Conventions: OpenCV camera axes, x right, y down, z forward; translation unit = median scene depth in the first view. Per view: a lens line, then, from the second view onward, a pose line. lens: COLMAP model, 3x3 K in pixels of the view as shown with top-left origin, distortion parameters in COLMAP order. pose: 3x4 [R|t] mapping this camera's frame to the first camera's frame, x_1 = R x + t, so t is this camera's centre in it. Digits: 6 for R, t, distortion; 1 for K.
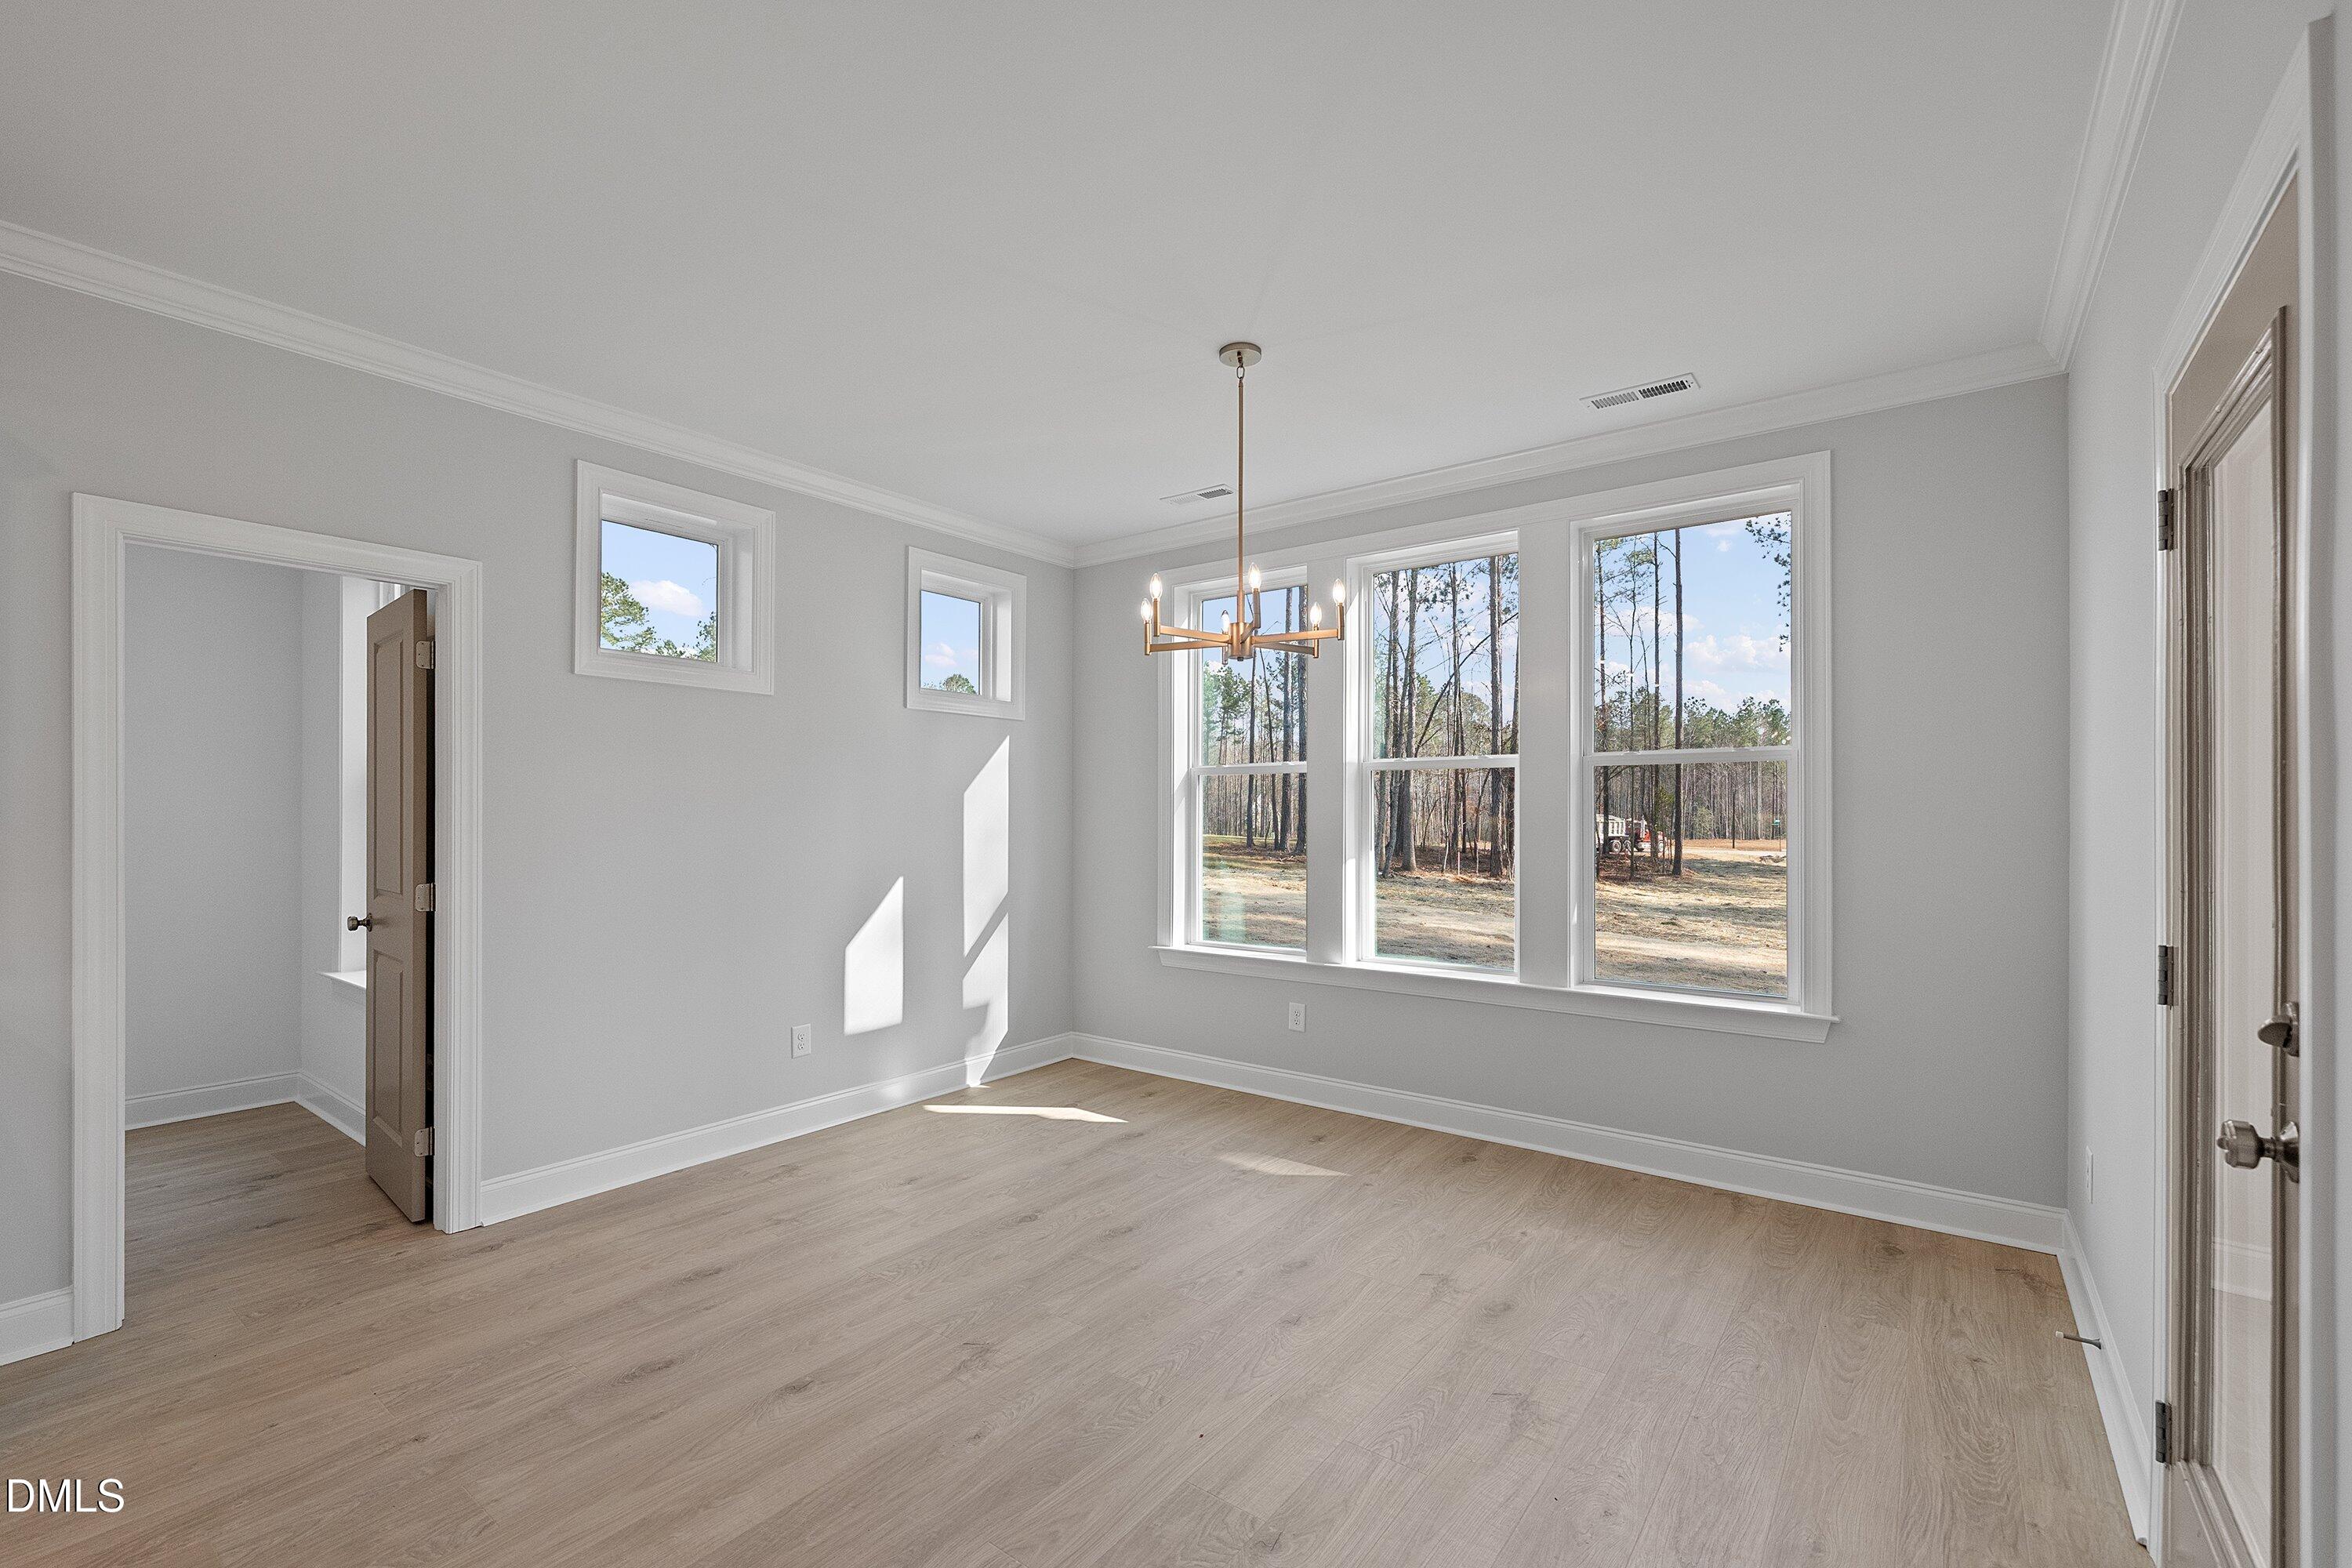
lens RADIAL K [[994.2, 0, 1185.9], [0, 994.2, 811.1], [0, 0, 1]] dist [0.000452, 0.000412]
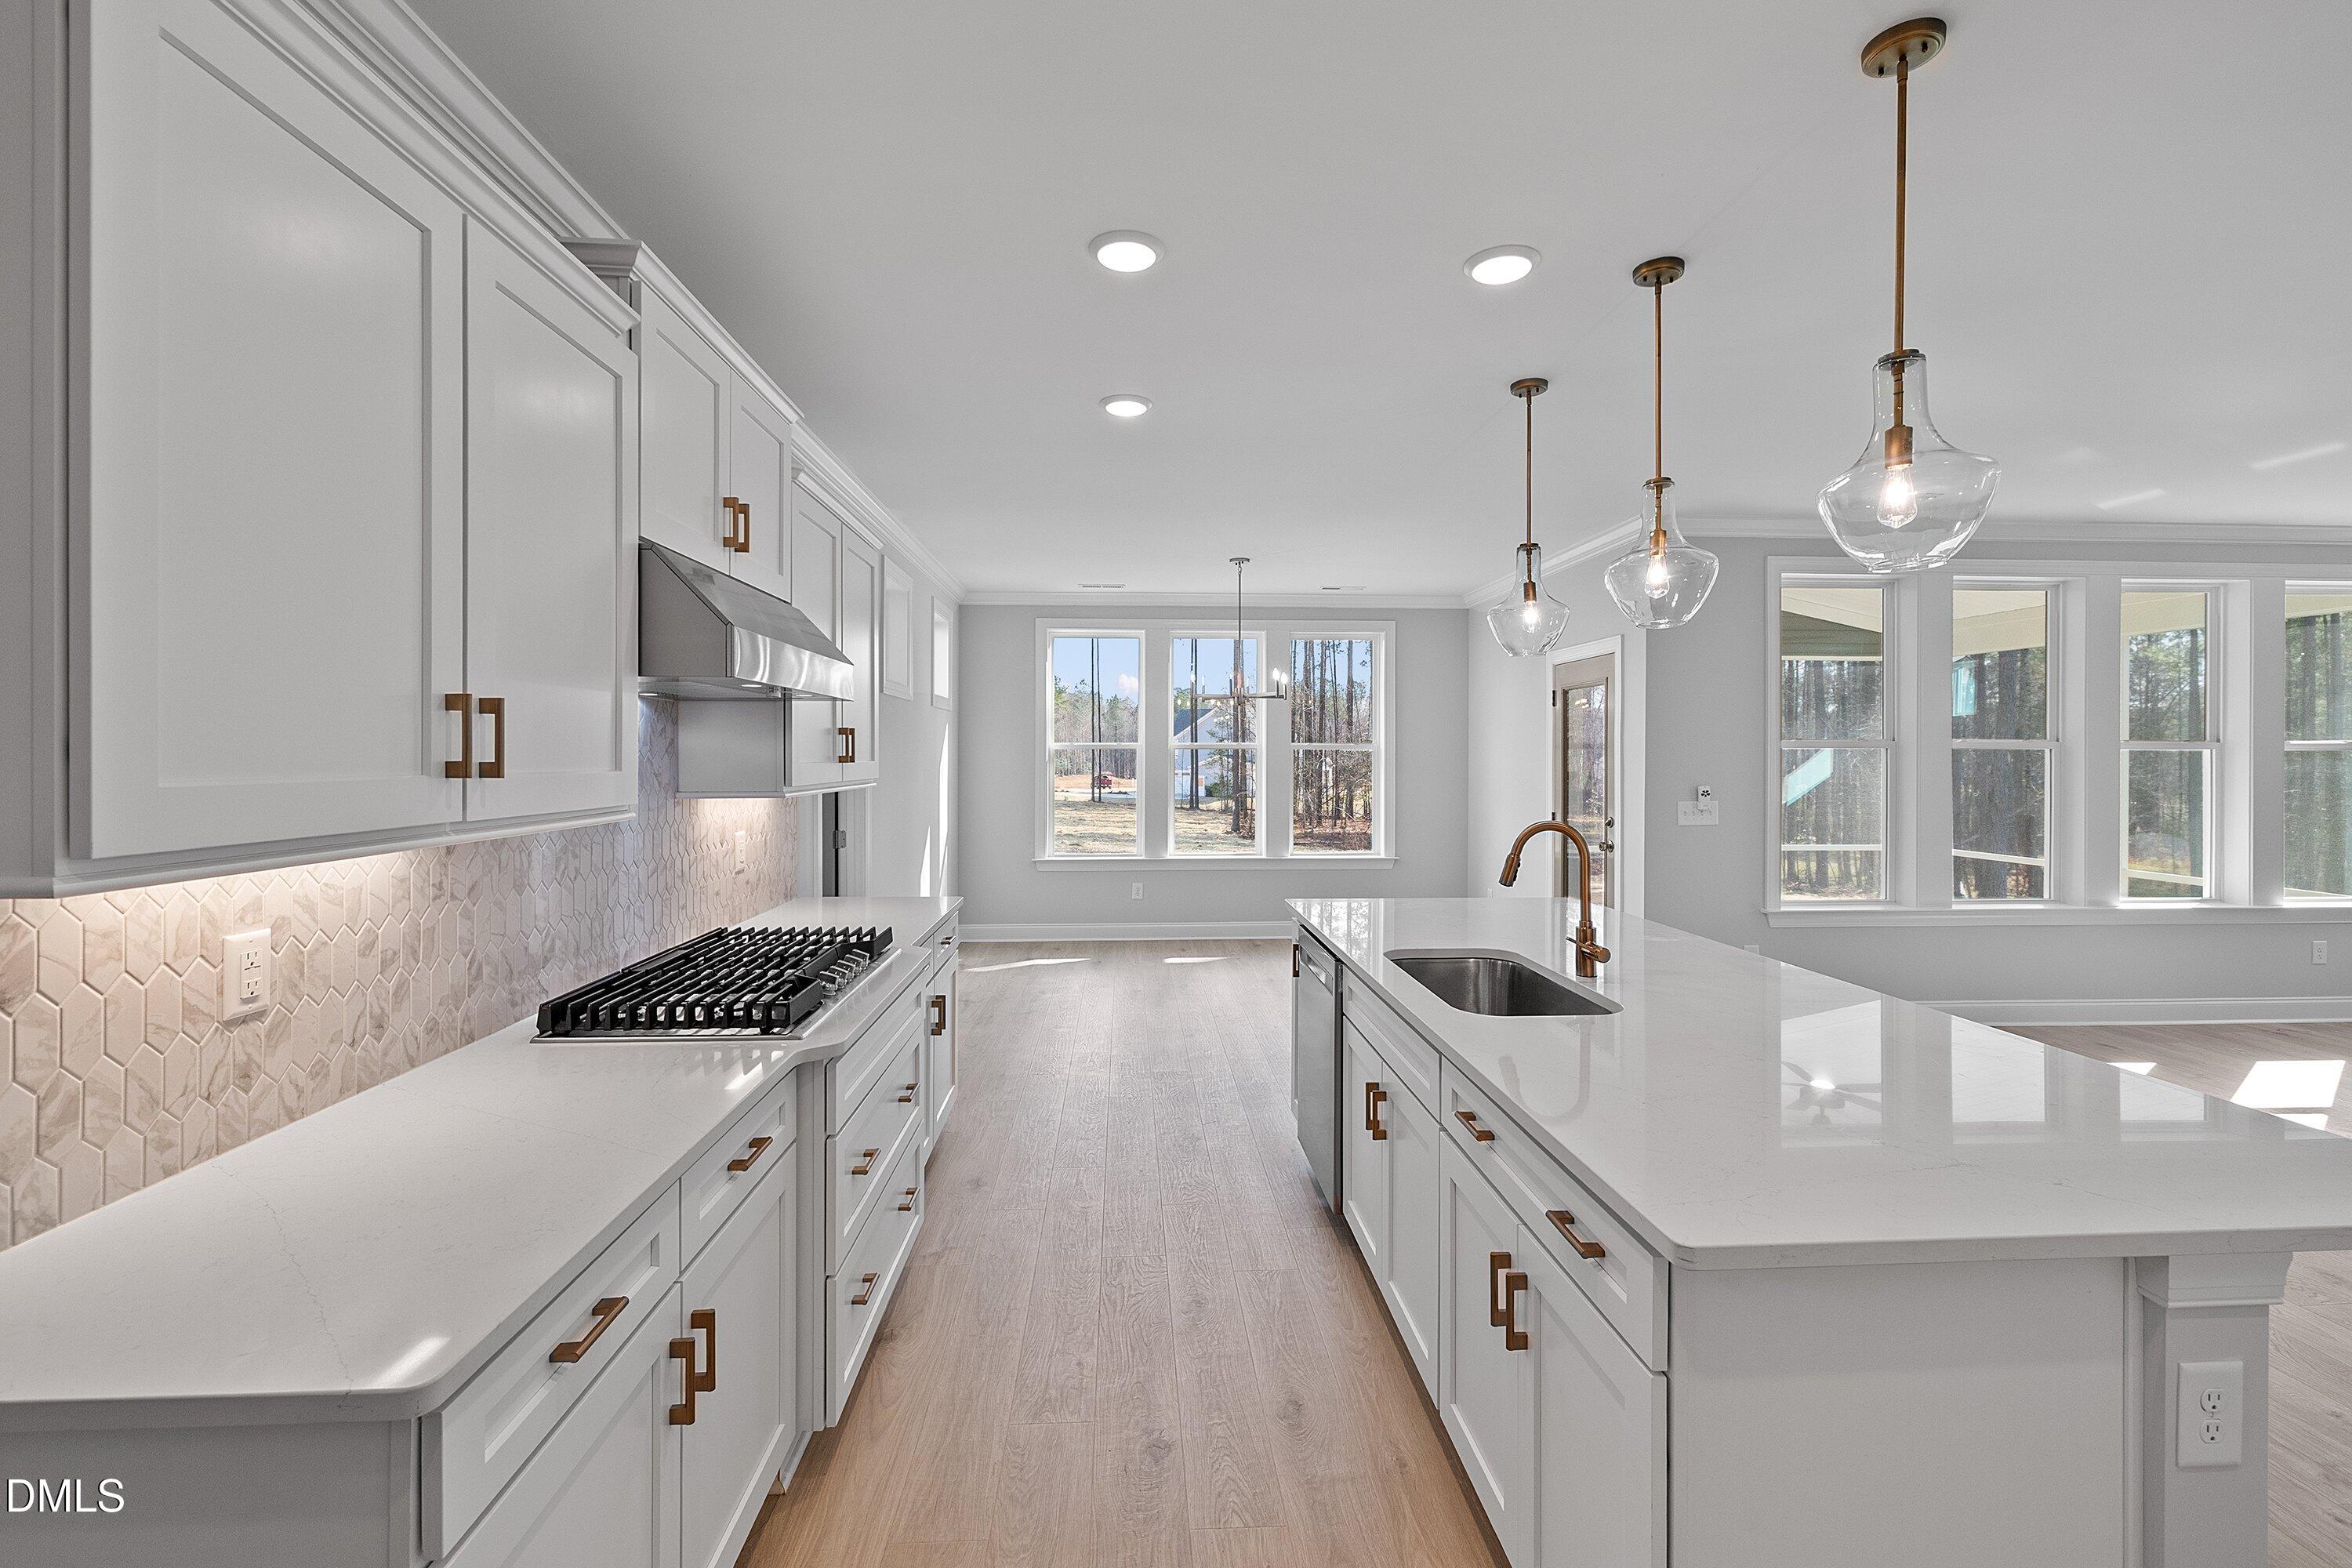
lens RADIAL K [[994.2, 0, 1183.2], [0, 994.2, 765.4], [0, 0, 1]] dist [0.000452, 0.000412]
pose [[0.763808, -0.007398, 0.645401, -1.181391], [0.000360, 0.999939, 0.011036, -0.039139], [-0.645443, -0.008197, 0.763765, -0.462204]]
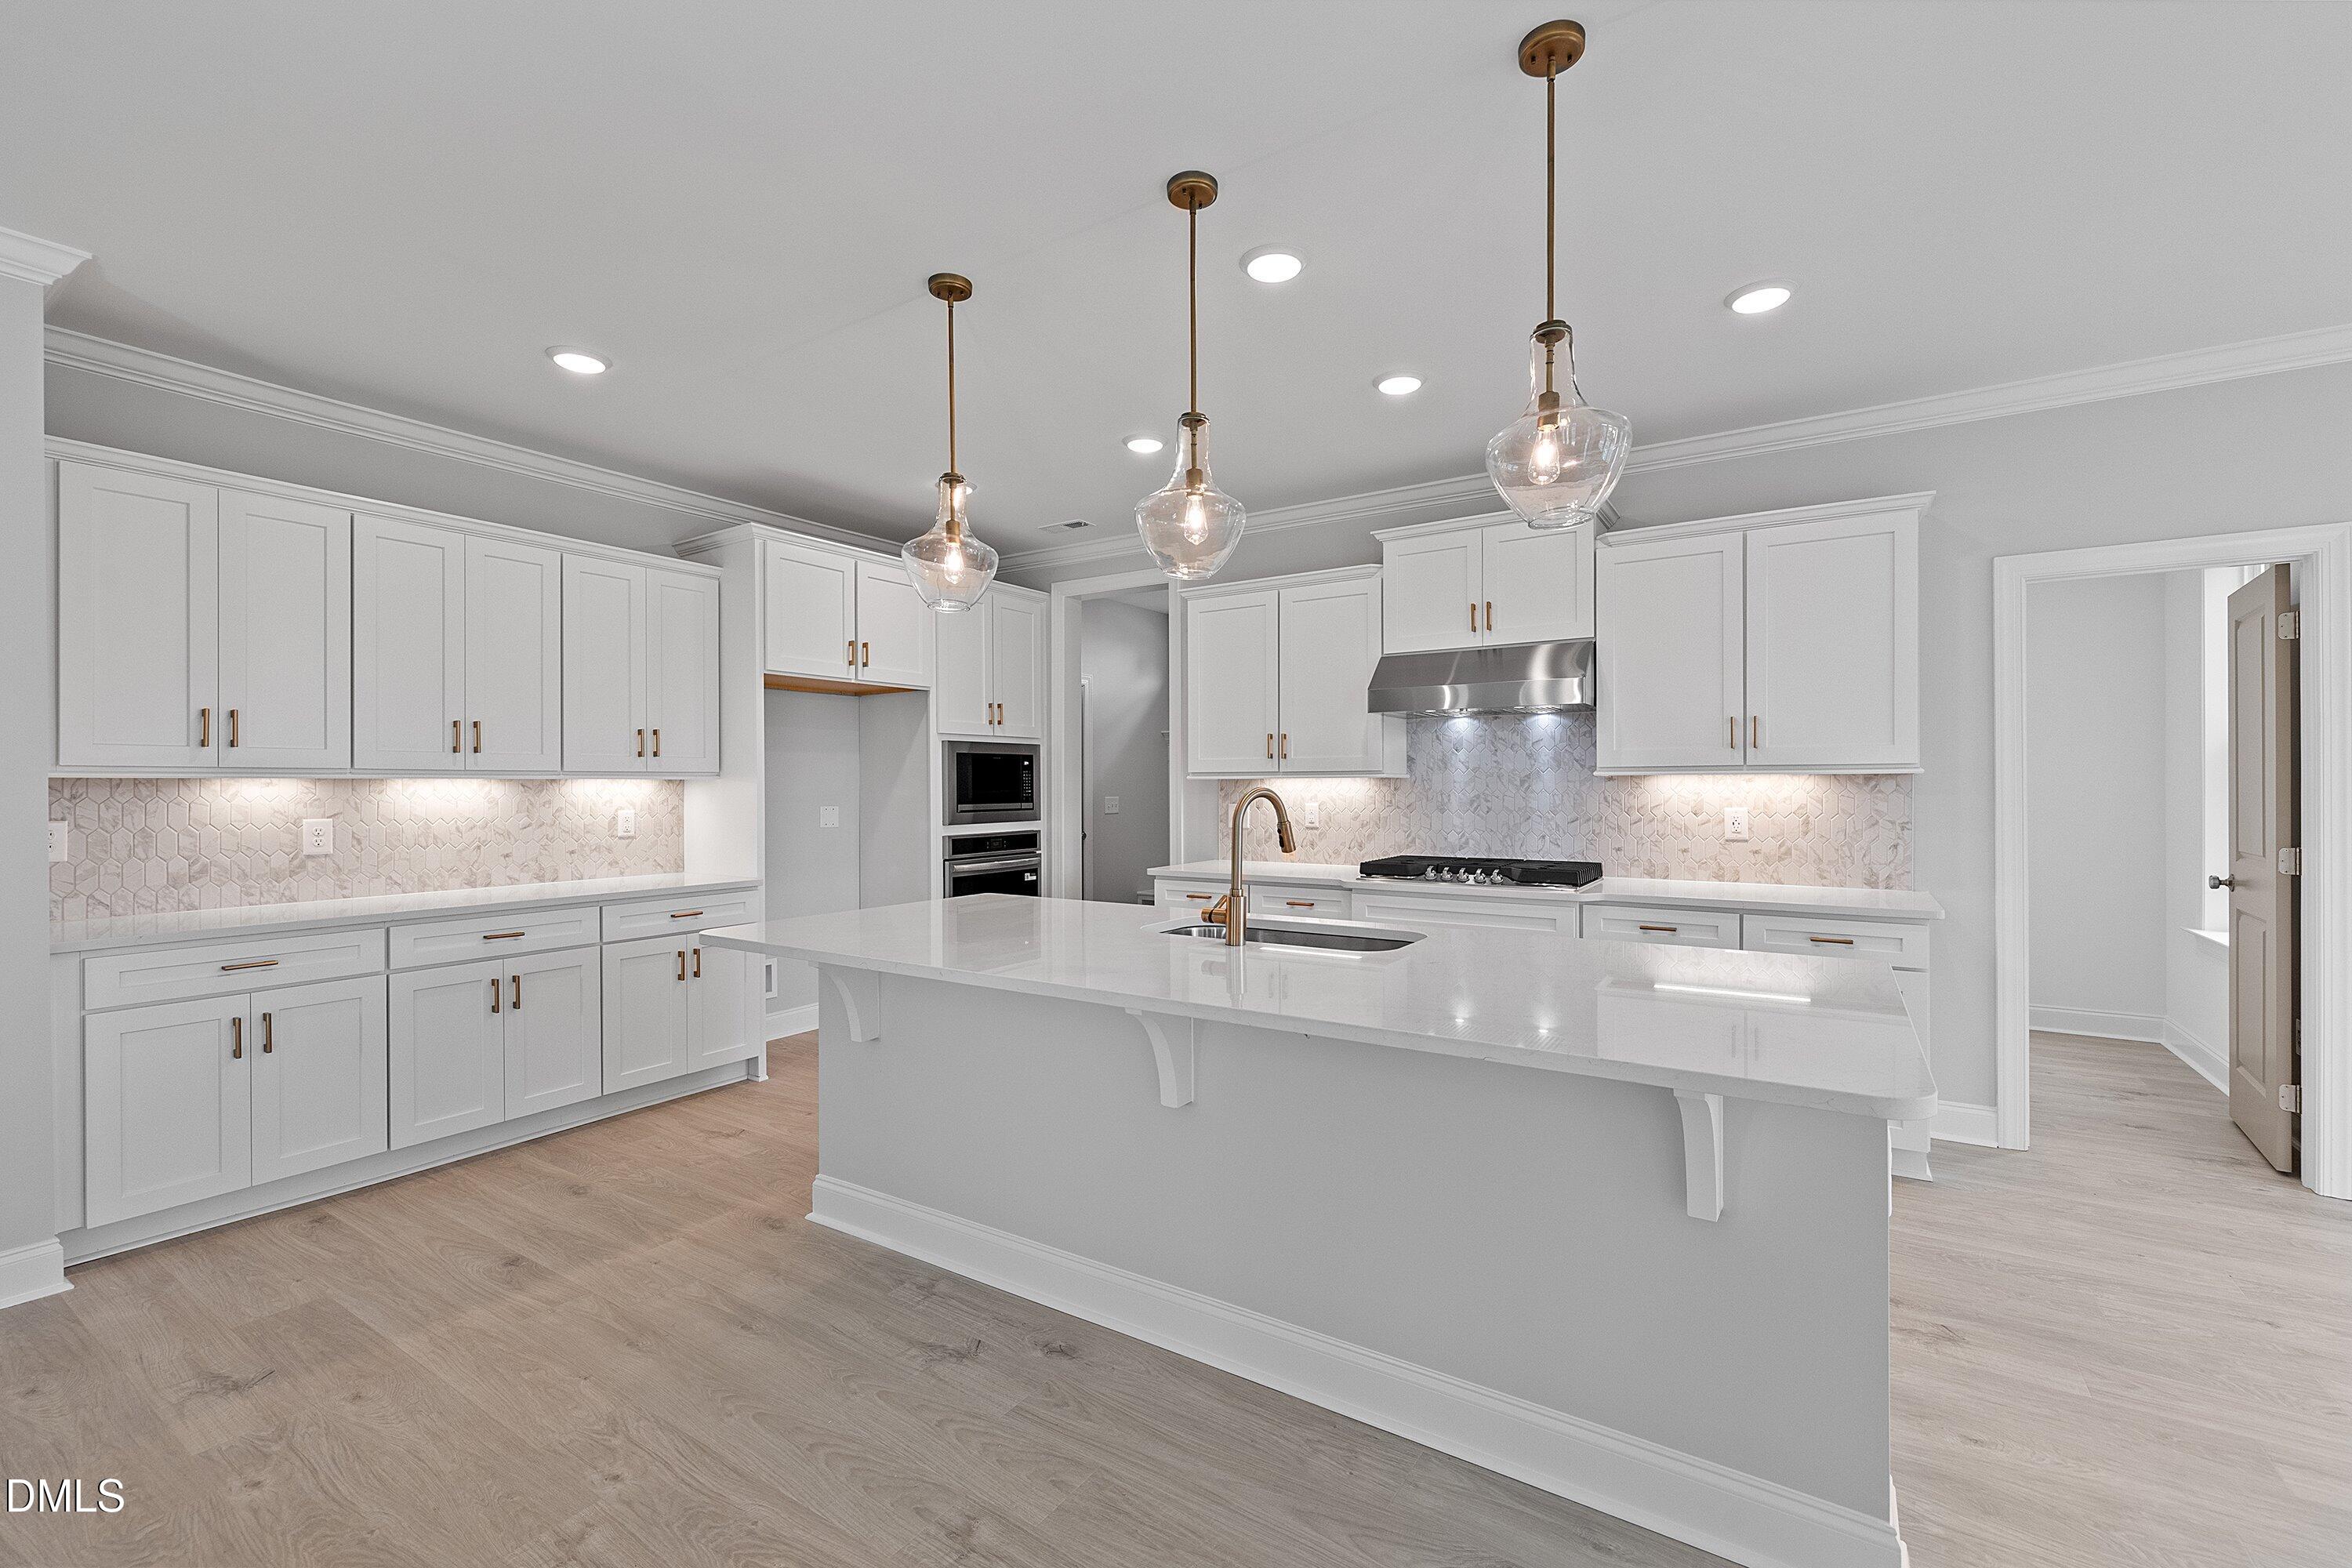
lens RADIAL K [[994.2, 0, 1179.9], [0, 994.2, 784.7], [0, 0, 1]] dist [0.000452, 0.000412]
pose [[0.060477, -0.004246, -0.998161, 0.174357], [0.000078, 0.999991, -0.004249, 0.010944], [0.998170, 0.000179, 0.060477, -0.187996]]
